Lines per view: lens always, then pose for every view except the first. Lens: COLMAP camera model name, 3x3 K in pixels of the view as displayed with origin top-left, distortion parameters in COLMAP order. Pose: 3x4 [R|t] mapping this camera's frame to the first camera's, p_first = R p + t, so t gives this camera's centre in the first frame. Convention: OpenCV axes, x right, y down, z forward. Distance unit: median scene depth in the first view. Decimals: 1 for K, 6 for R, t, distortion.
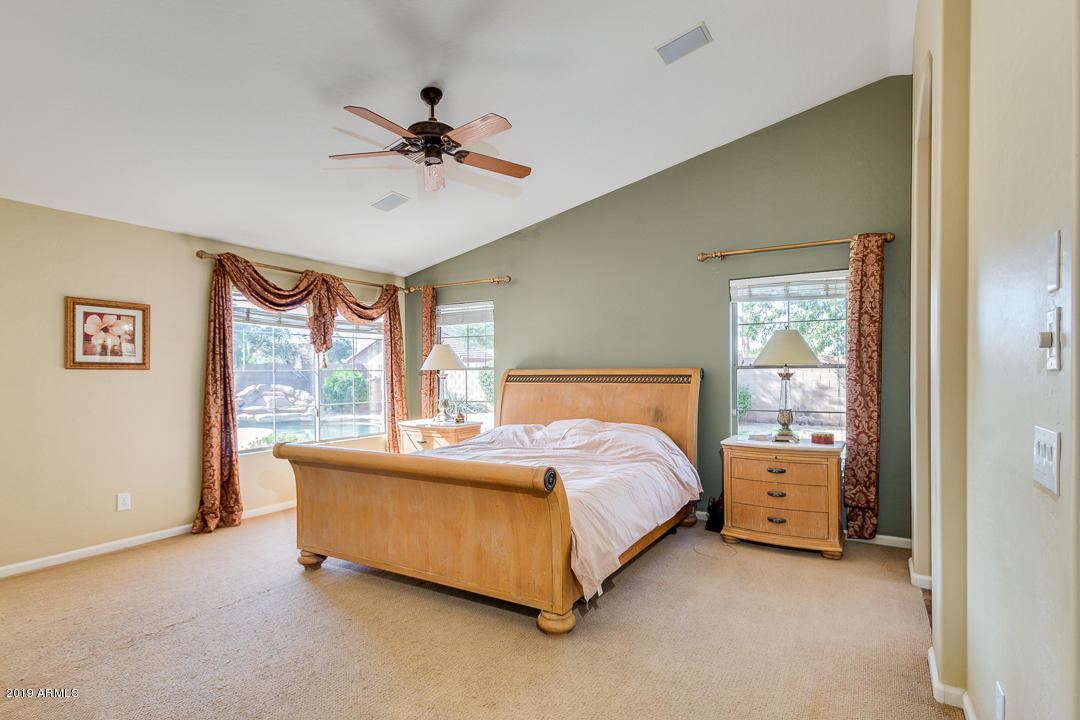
lens RADIAL K [[544.7, 0, 559.6], [0, 544.7, 372.4], [0, 0, 1]] dist [0.020796, -0.000341]
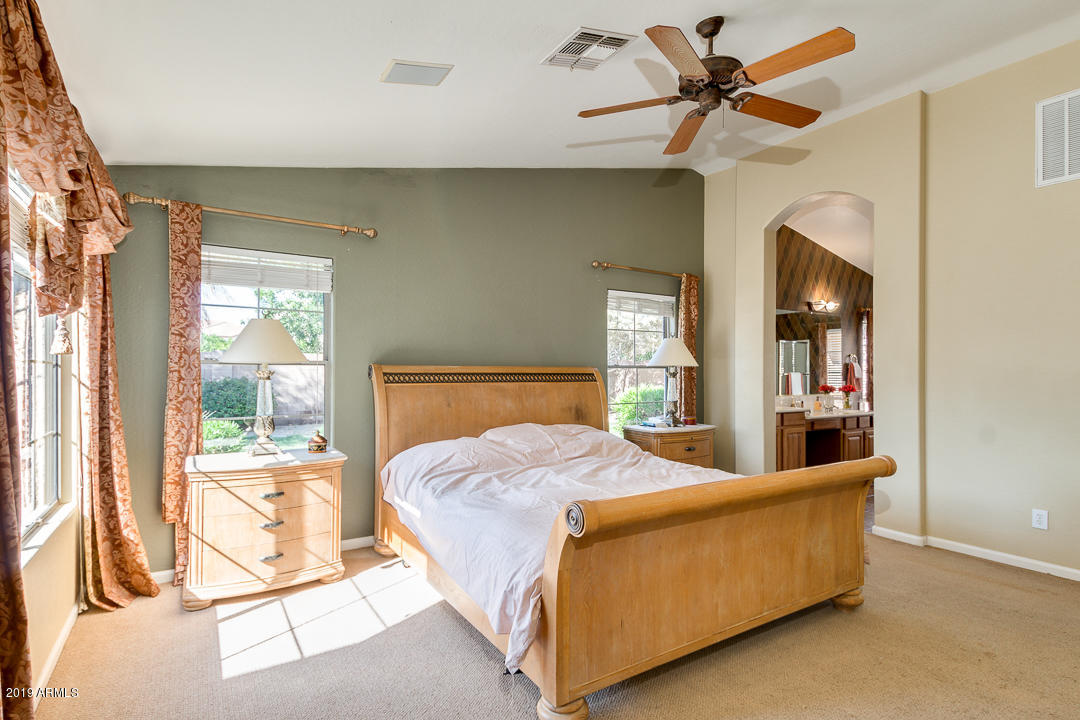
lens RADIAL K [[545.1, 0, 537.2], [0, 545.1, 371.9], [0, 0, 1]] dist [0.022797, -0.000044]
pose [[0.462120, 0.005139, 0.886803, -0.742433], [-0.003163, 0.999986, -0.004147, 0.006585], [-0.886812, -0.000888, 0.462130, 0.608220]]
